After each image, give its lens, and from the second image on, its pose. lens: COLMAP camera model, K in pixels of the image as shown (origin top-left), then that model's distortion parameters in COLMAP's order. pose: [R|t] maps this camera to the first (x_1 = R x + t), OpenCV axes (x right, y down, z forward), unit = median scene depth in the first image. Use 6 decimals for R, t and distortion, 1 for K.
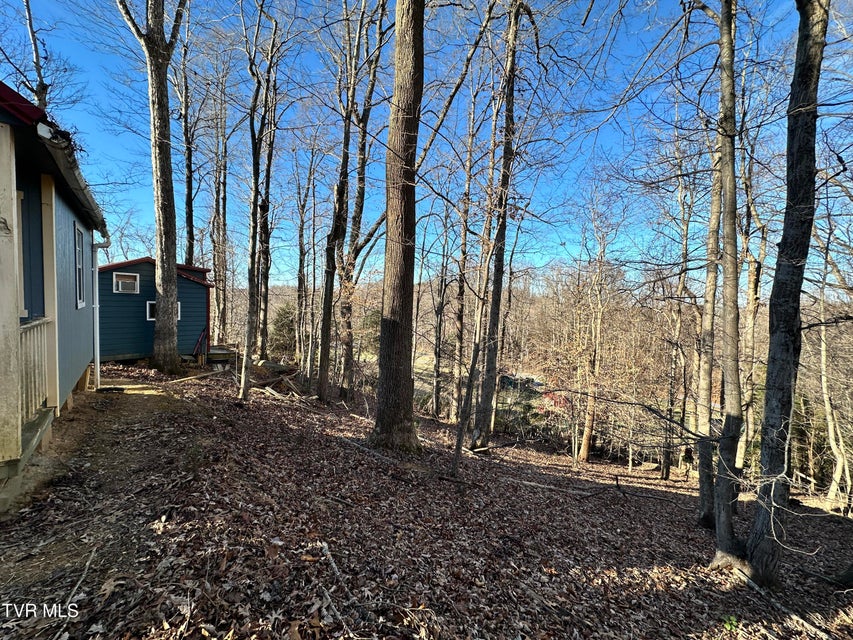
lens RADIAL K [[338.6, 0, 426.0], [0, 338.6, 319.6], [0, 0, 1]] dist [-0.002601, 0.000624]
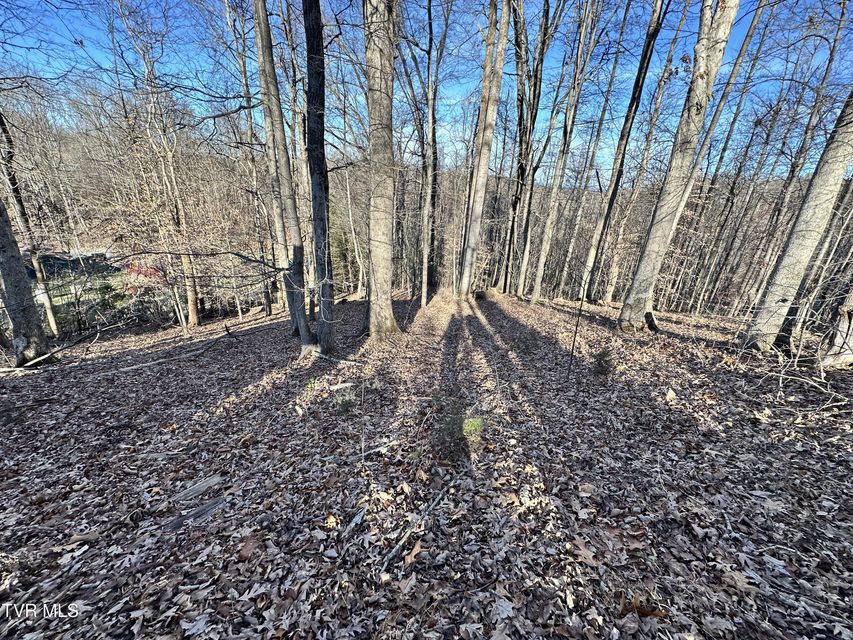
lens RADIAL K [[338.6, 0, 426.2], [0, 338.6, 319.4], [0, 0, 1]] dist [-0.002601, 0.000624]
pose [[0.483303, -0.338999, 0.807154, 0.009663], [-0.011514, 0.919443, 0.393054, 0.012594], [-0.875377, -0.199257, 0.440467, -0.014794]]
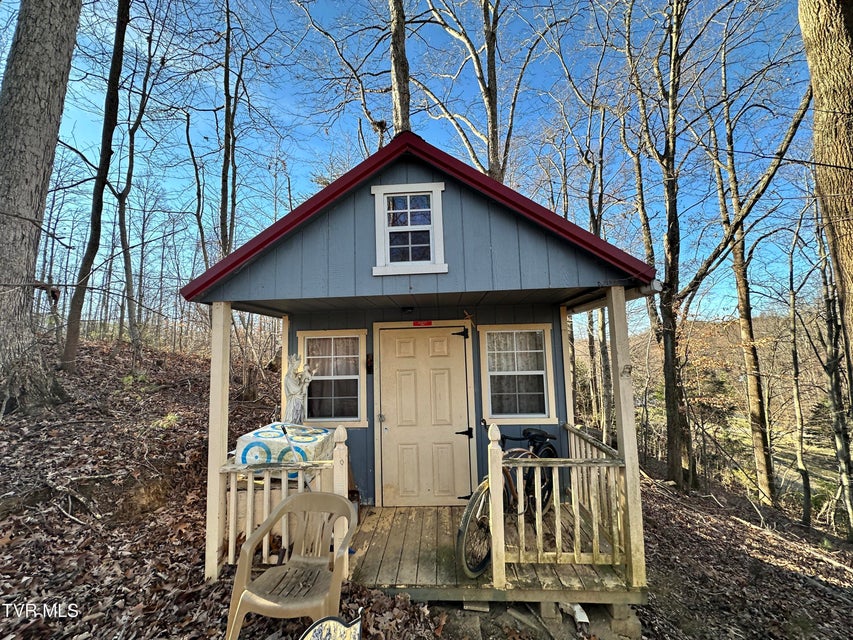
lens RADIAL K [[338.6, 0, 426.2], [0, 338.6, 319.7], [0, 0, 1]] dist [-0.002601, 0.000624]
pose [[0.724875, -0.123636, -0.677695, -0.177105], [0.017837, 0.986801, -0.160949, -0.052012], [0.688650, 0.104580, 0.717513, -0.066308]]
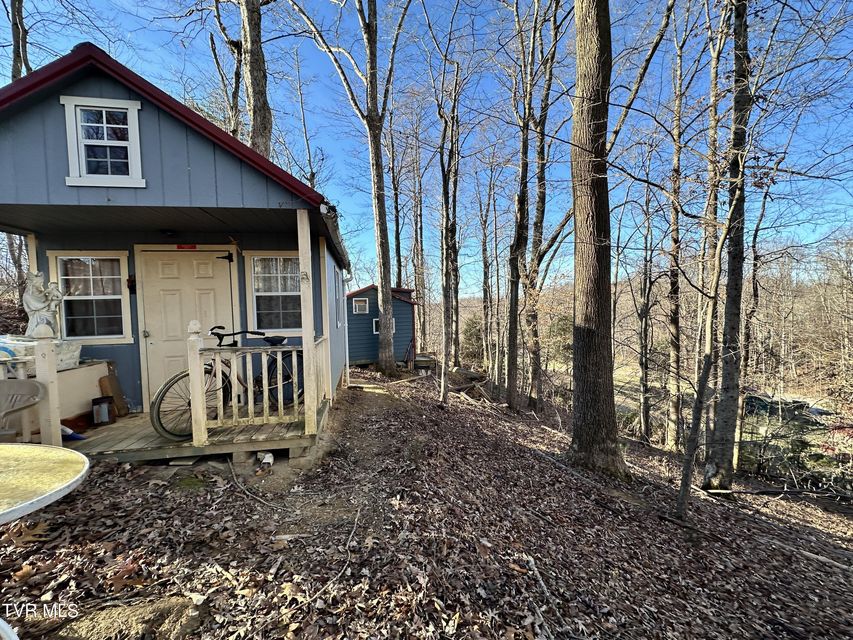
lens RADIAL K [[338.6, 0, 425.5], [0, 338.6, 319.6], [0, 0, 1]] dist [-0.002601, 0.000624]
pose [[0.861425, -0.045402, -0.505851, -0.006880], [0.033630, 0.998909, -0.032387, -0.004030], [0.506769, 0.010887, 0.862013, -0.005633]]
